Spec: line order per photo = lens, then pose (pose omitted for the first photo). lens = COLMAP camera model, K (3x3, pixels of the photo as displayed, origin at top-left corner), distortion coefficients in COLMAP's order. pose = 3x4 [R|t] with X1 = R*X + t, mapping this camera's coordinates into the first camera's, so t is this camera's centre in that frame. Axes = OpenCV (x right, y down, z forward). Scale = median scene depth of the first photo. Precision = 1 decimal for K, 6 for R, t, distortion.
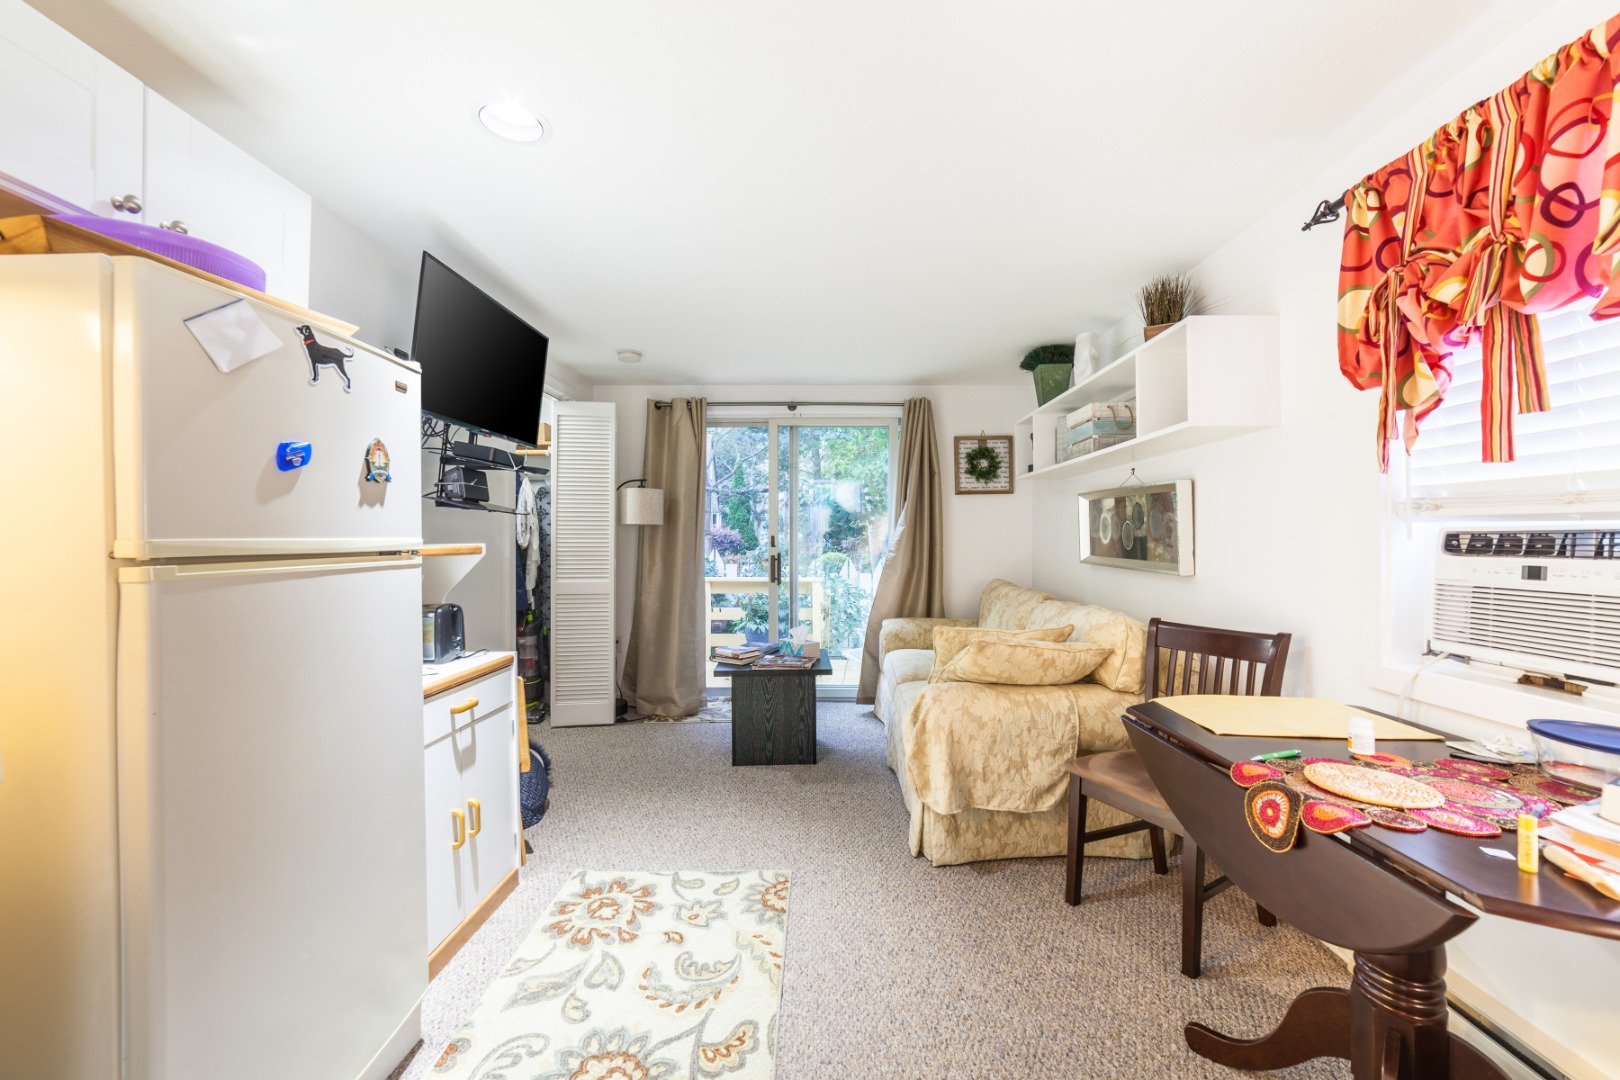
lens RADIAL K [[651.6, 0, 811.8], [0, 651.6, 538.4], [0, 0, 1]] dist [-0.003815, 0.002174]
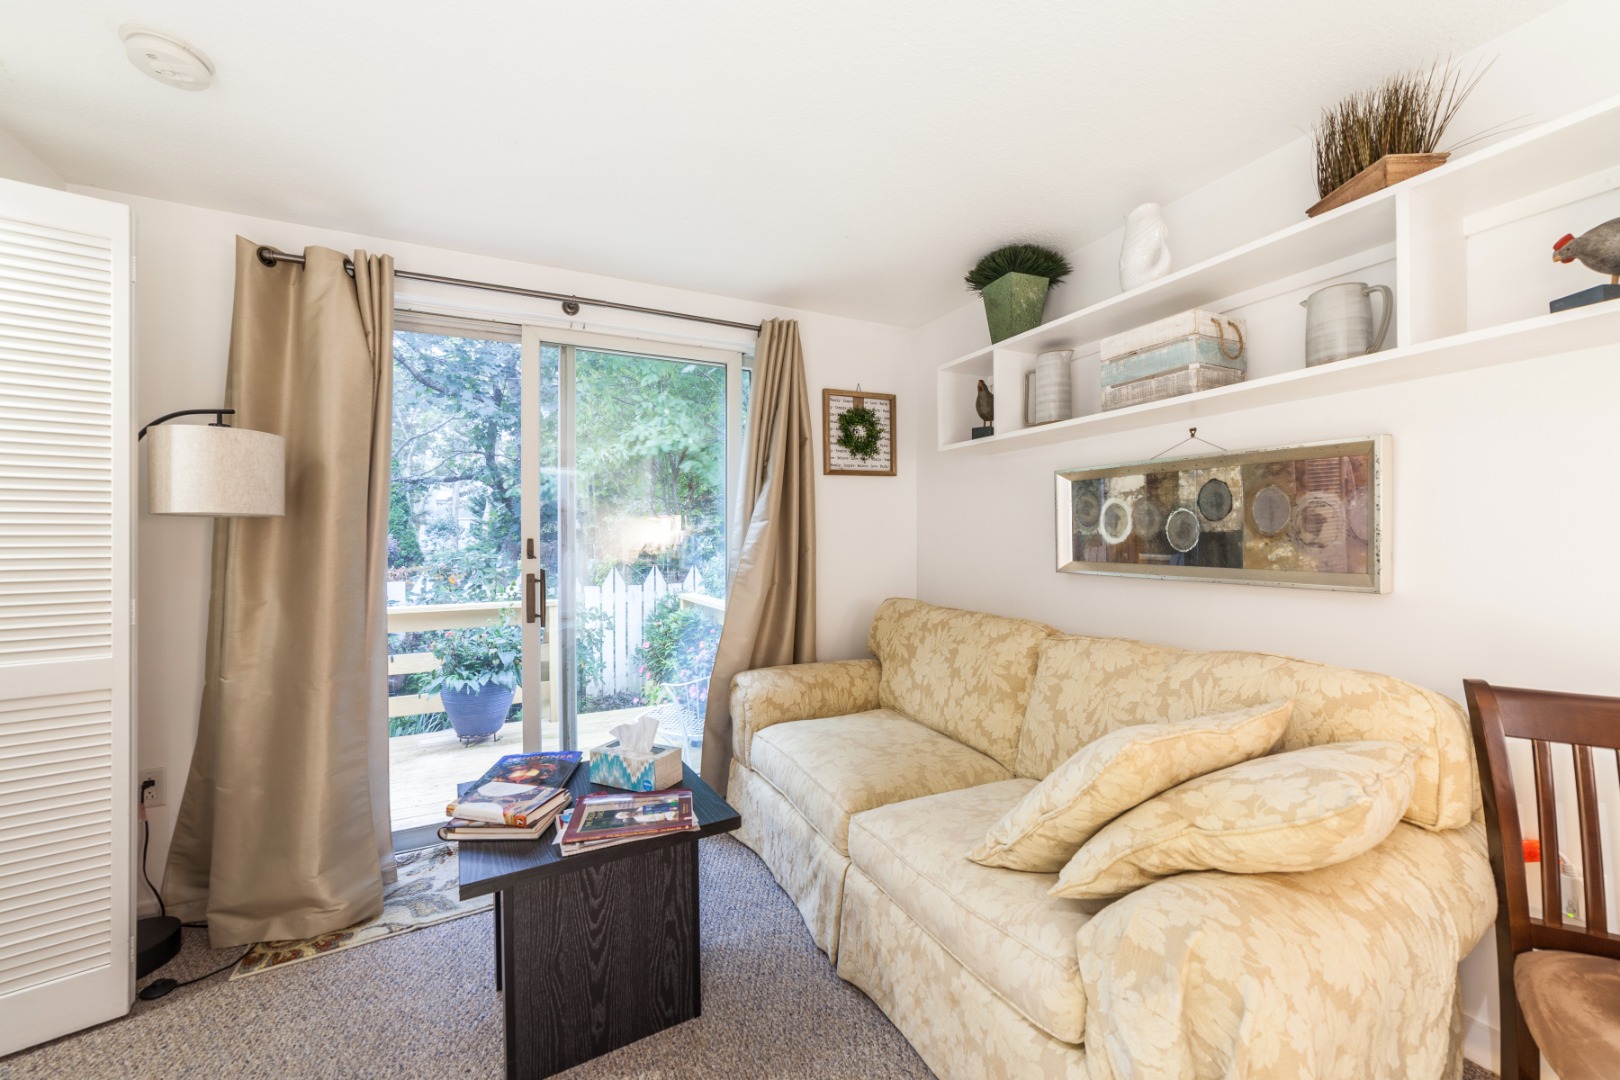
lens RADIAL K [[651.6, 0, 811.6], [0, 651.6, 536.1], [0, 0, 1]] dist [-0.003815, 0.002174]
pose [[0.889697, -0.007905, 0.456484, -0.105838], [0.011686, 0.999917, -0.005461, 0.000176], [-0.456403, 0.010193, 0.889715, 0.421611]]
